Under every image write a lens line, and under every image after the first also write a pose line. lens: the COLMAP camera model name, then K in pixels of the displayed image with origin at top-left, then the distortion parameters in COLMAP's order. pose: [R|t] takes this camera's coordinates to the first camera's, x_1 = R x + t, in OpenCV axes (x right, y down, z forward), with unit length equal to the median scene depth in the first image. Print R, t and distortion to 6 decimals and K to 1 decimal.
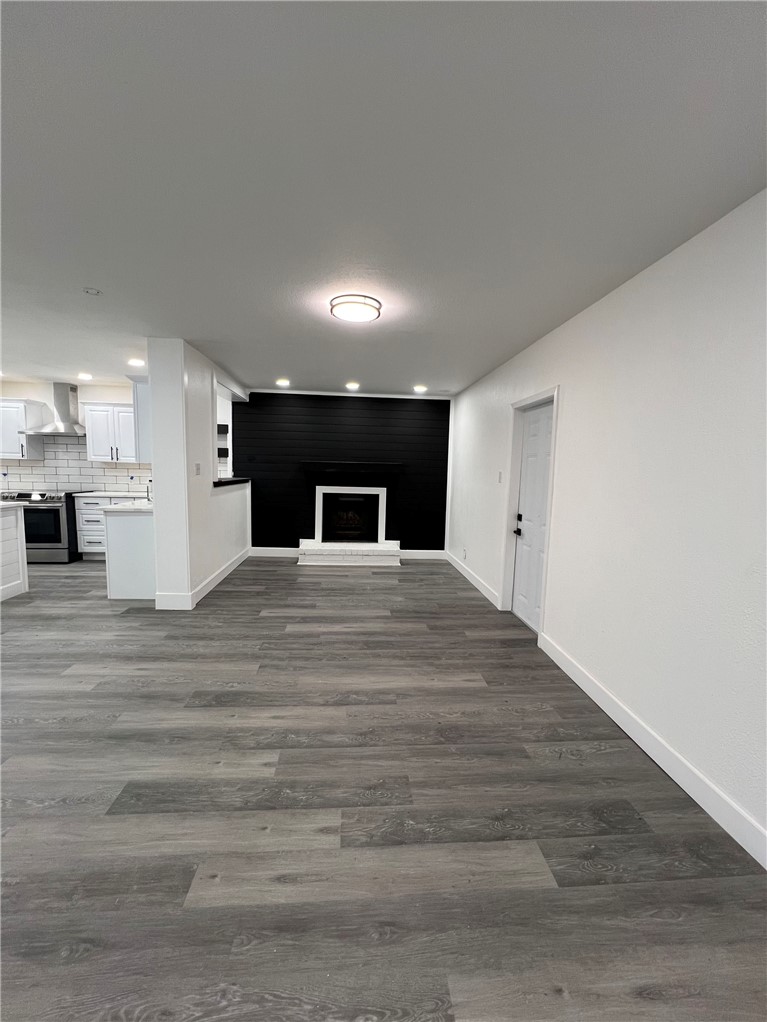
lens RADIAL K [[410.7, 0, 384.6], [0, 410.7, 513.6], [0, 0, 1]] dist [-0.003380, 0.000535]
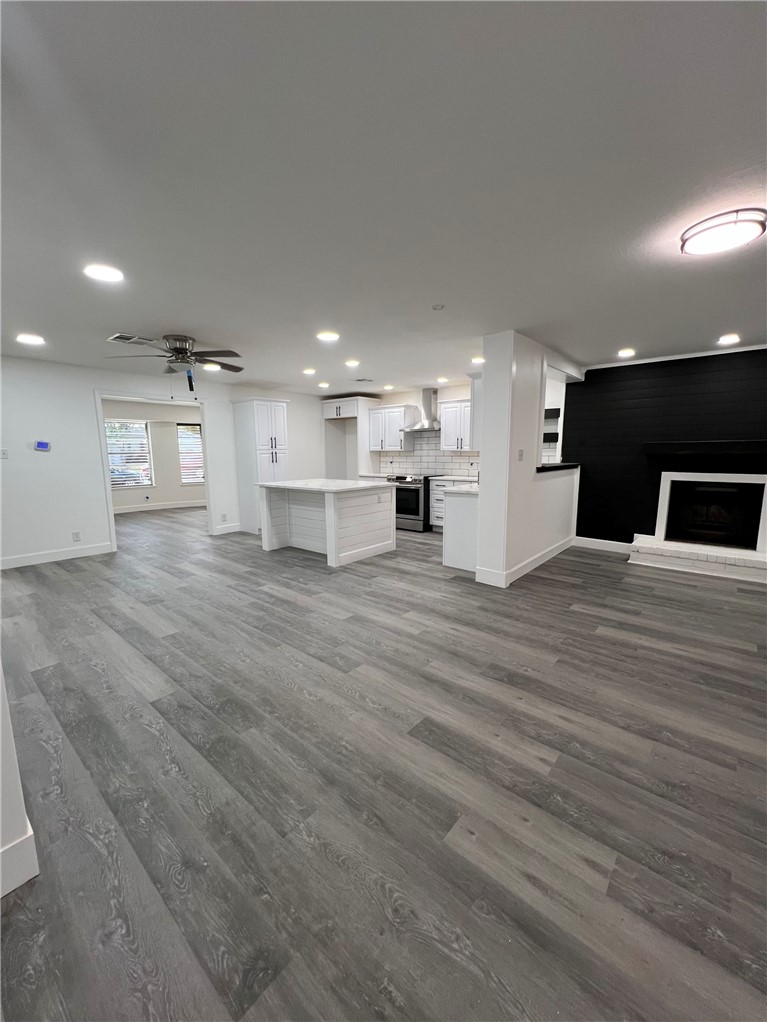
lens RADIAL K [[410.9, 0, 382.6], [0, 410.9, 513.4], [0, 0, 1]] dist [-0.000946, 0.000611]
pose [[0.704192, 0.075698, -0.705962, 0.048004], [-0.051801, 0.997128, 0.055248, -0.001015], [0.708117, -0.002336, 0.706091, 0.028170]]
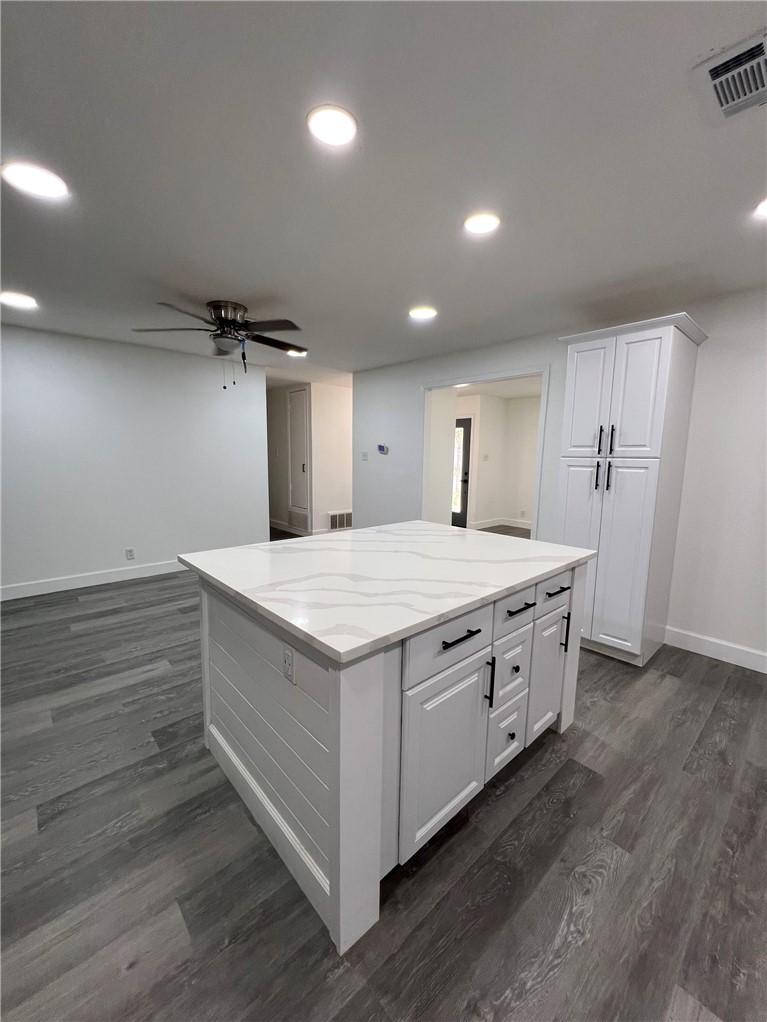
lens RADIAL K [[410.9, 0, 382.6], [0, 410.9, 513.4], [0, 0, 1]] dist [-0.000946, 0.000611]
pose [[-0.788338, 0.049674, -0.613234, -0.901590], [-0.105129, 0.971200, 0.213817, -0.186822], [0.606194, 0.233029, -0.760412, 1.411131]]
